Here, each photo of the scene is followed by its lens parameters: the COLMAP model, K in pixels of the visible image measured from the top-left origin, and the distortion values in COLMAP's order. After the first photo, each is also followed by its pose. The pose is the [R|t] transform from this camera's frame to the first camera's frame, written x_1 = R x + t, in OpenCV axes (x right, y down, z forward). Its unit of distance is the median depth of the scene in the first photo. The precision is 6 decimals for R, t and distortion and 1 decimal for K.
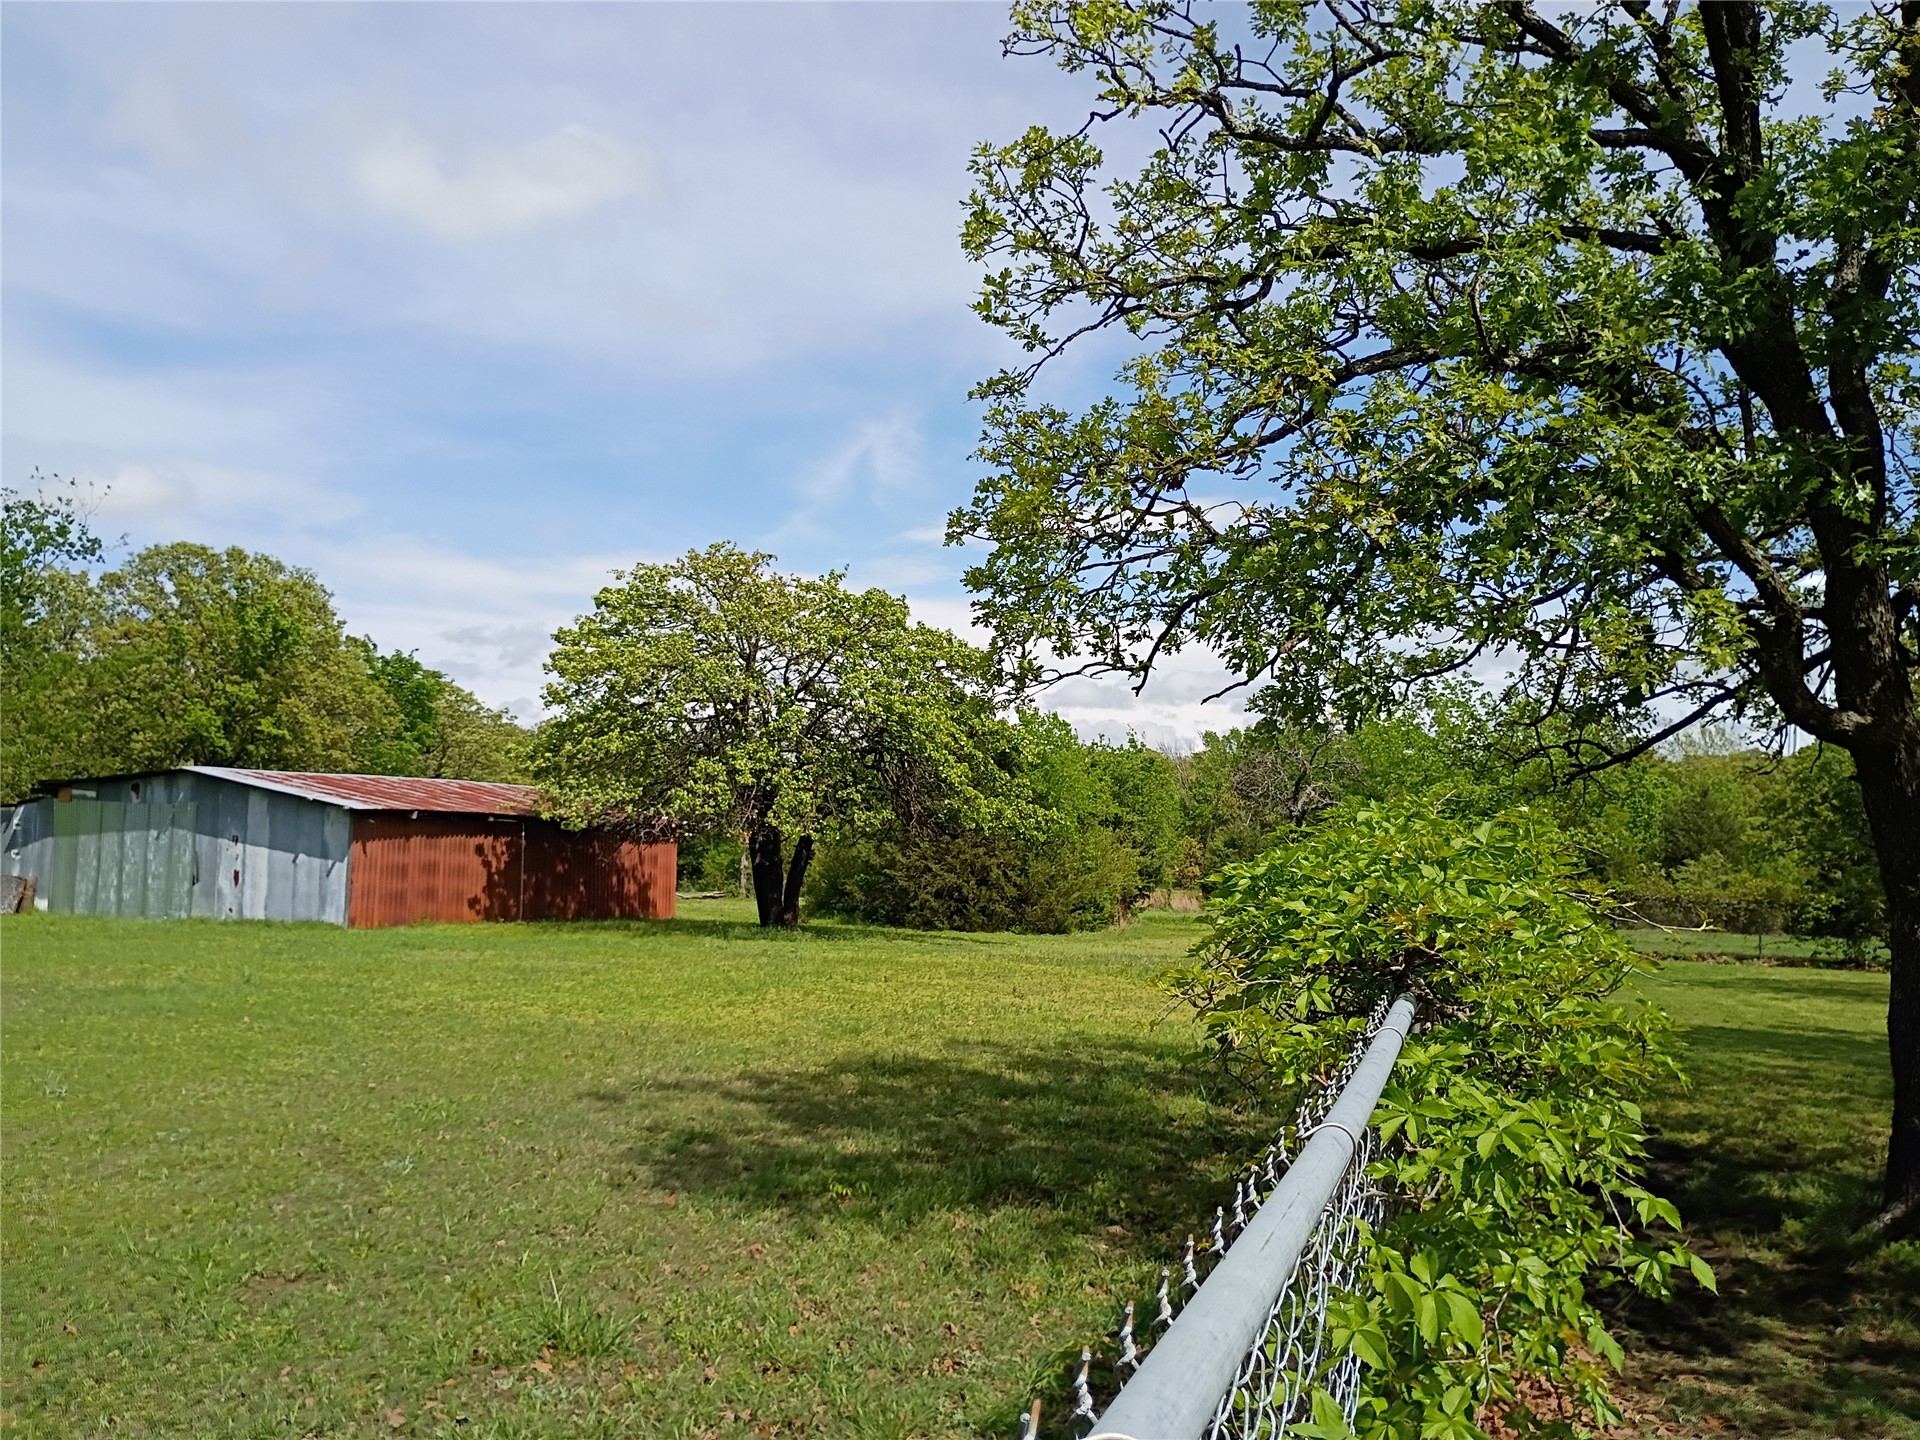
lens RADIAL K [[1776.5, 0, 960.0], [0, 1776.5, 720.0], [0, 0, 1]] dist [0.145387, -0.137667]
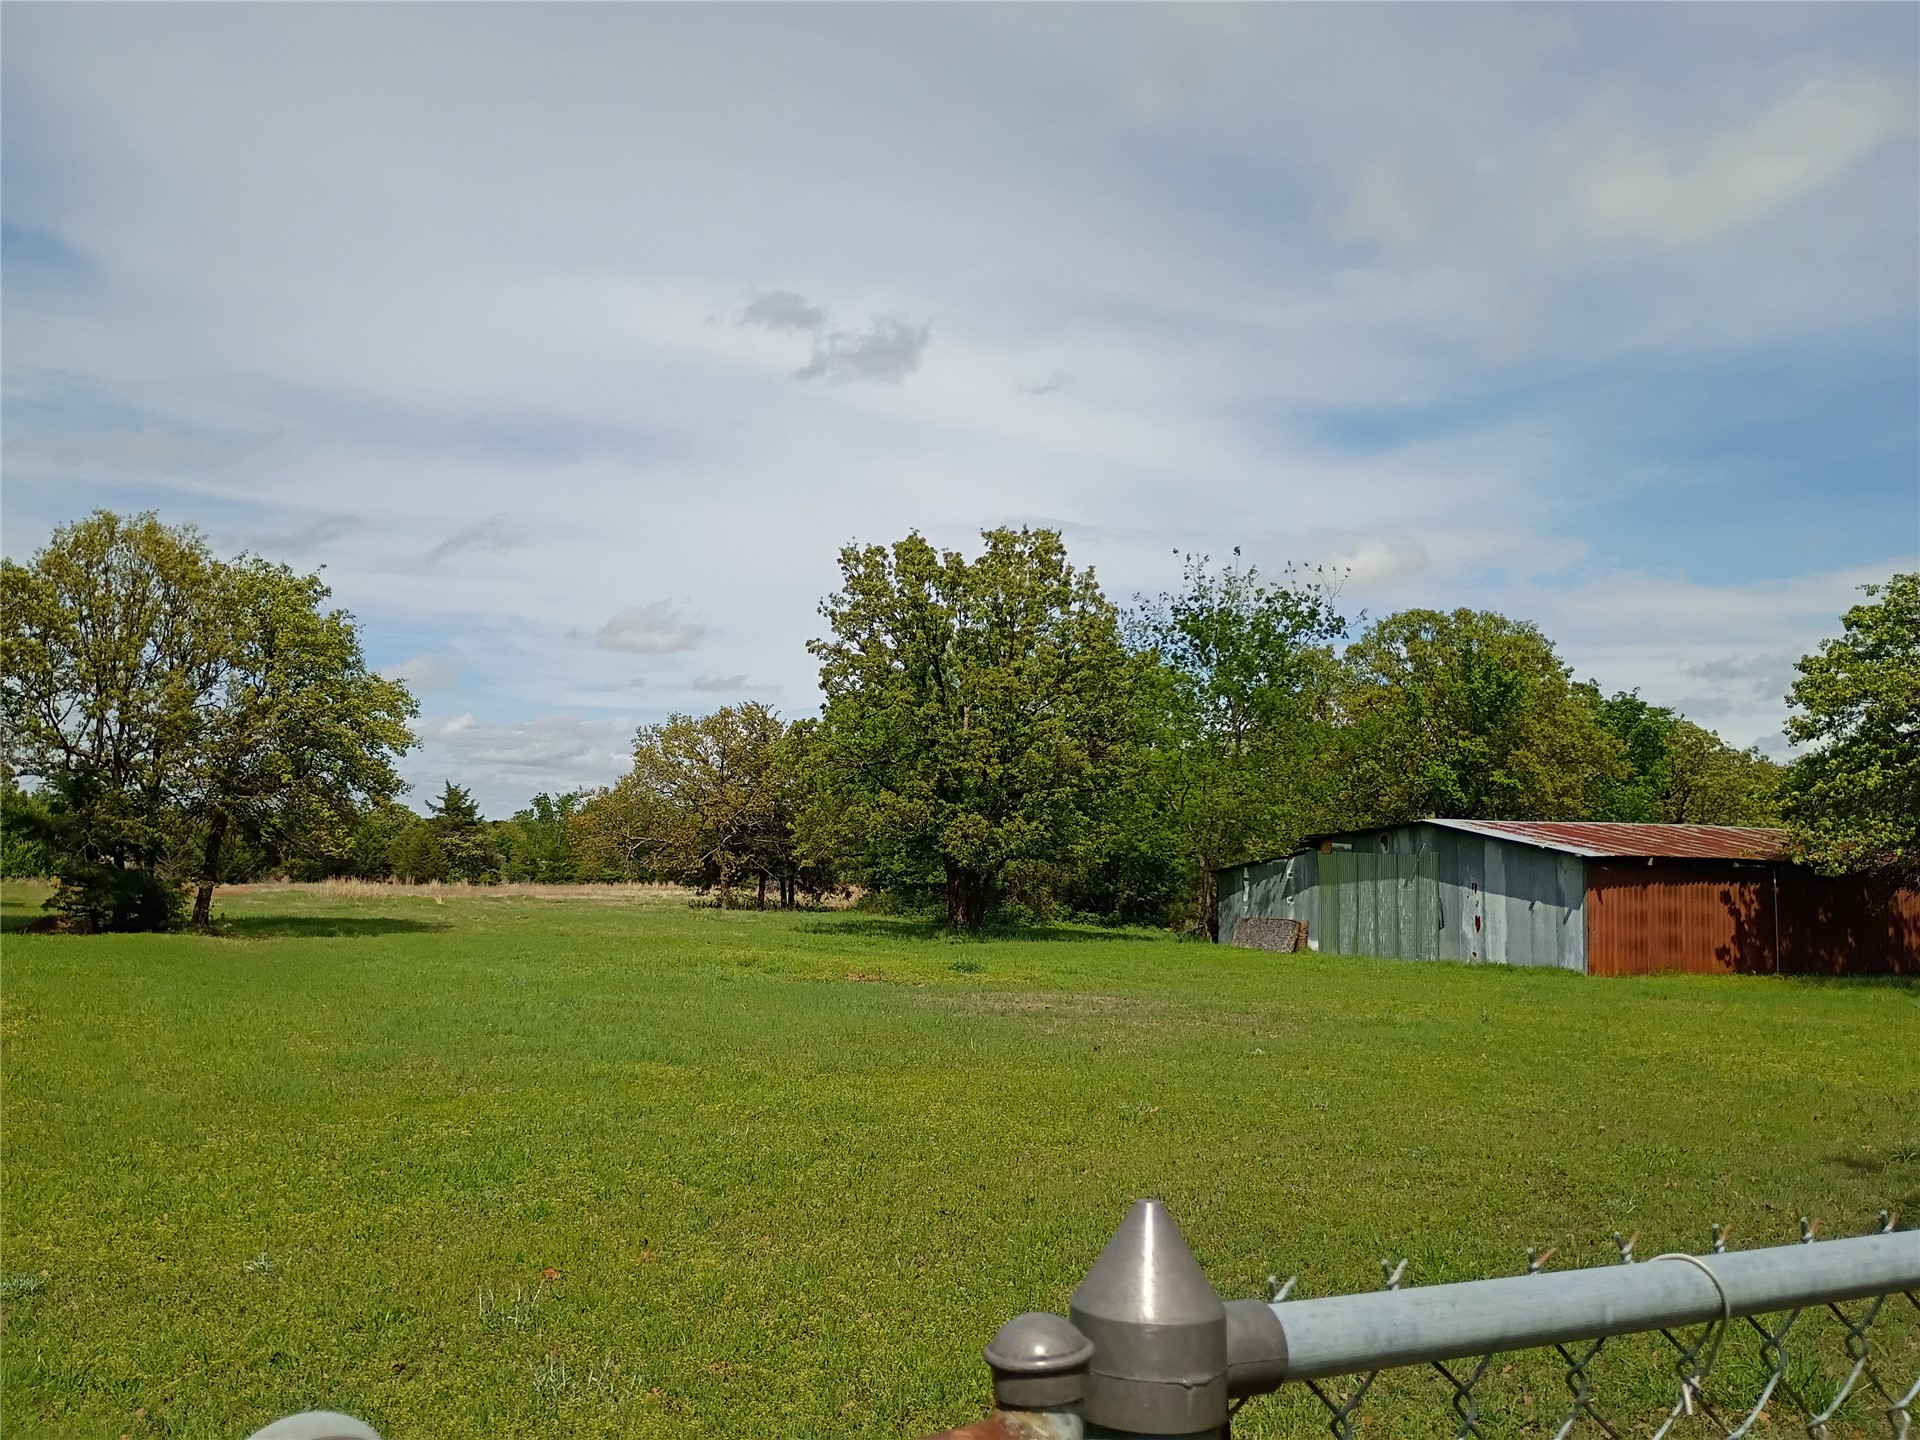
lens RADIAL K [[1586.1, 0, 960.0], [0, 1586.1, 720.0], [0, 0, 1]] dist [0.058860, -0.006685]
pose [[0.796030, -0.074182, -0.600694, -0.073109], [0.051854, 0.997170, -0.054428, 0.004083], [0.603032, 0.012178, 0.797624, 0.077405]]
